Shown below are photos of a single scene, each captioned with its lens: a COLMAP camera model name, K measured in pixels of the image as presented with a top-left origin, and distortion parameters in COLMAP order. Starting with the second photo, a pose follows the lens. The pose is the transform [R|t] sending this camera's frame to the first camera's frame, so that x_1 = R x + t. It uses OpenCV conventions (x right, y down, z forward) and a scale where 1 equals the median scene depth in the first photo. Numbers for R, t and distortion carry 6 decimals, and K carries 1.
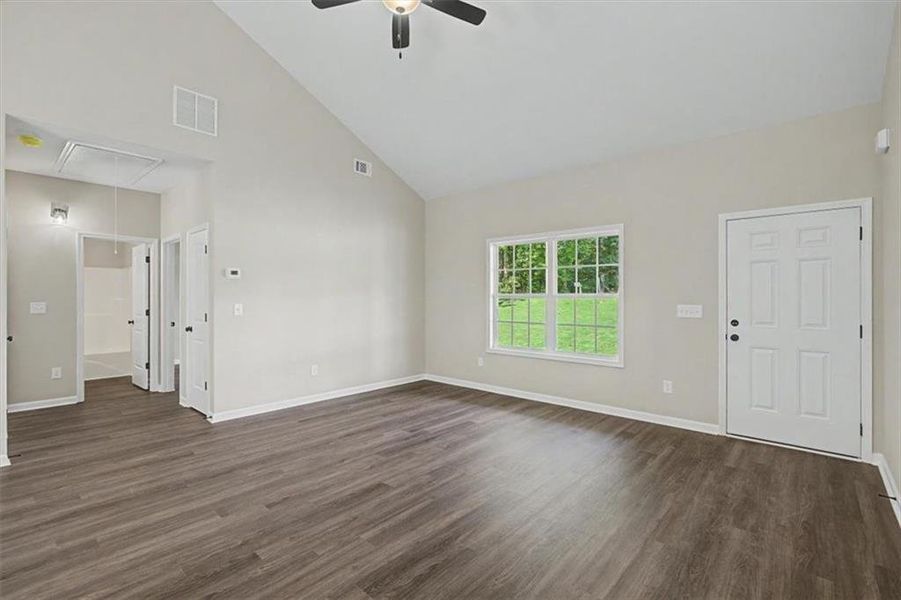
lens RADIAL K [[412.8, 0, 452.5], [0, 412.8, 297.5], [0, 0, 1]] dist [-0.003153, 0.000198]
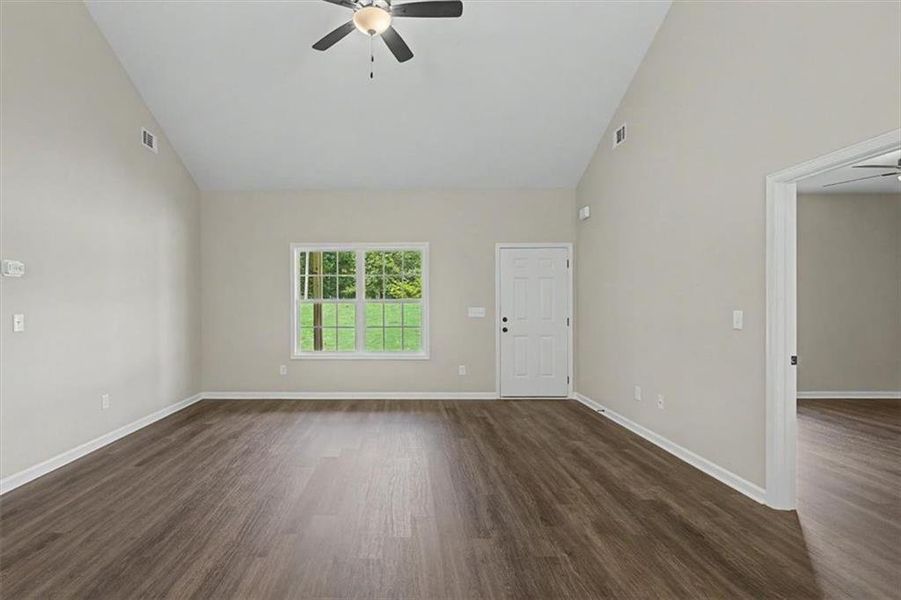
lens RADIAL K [[441.4, 0, 395.5], [0, 441.4, 302.1], [0, 0, 1]] dist [-0.029501, 0.029351]
pose [[0.759205, -0.003564, 0.650842, -0.596058], [0.004998, 0.999987, -0.000353, -0.001099], [-0.650833, 0.003521, 0.759213, 0.075207]]
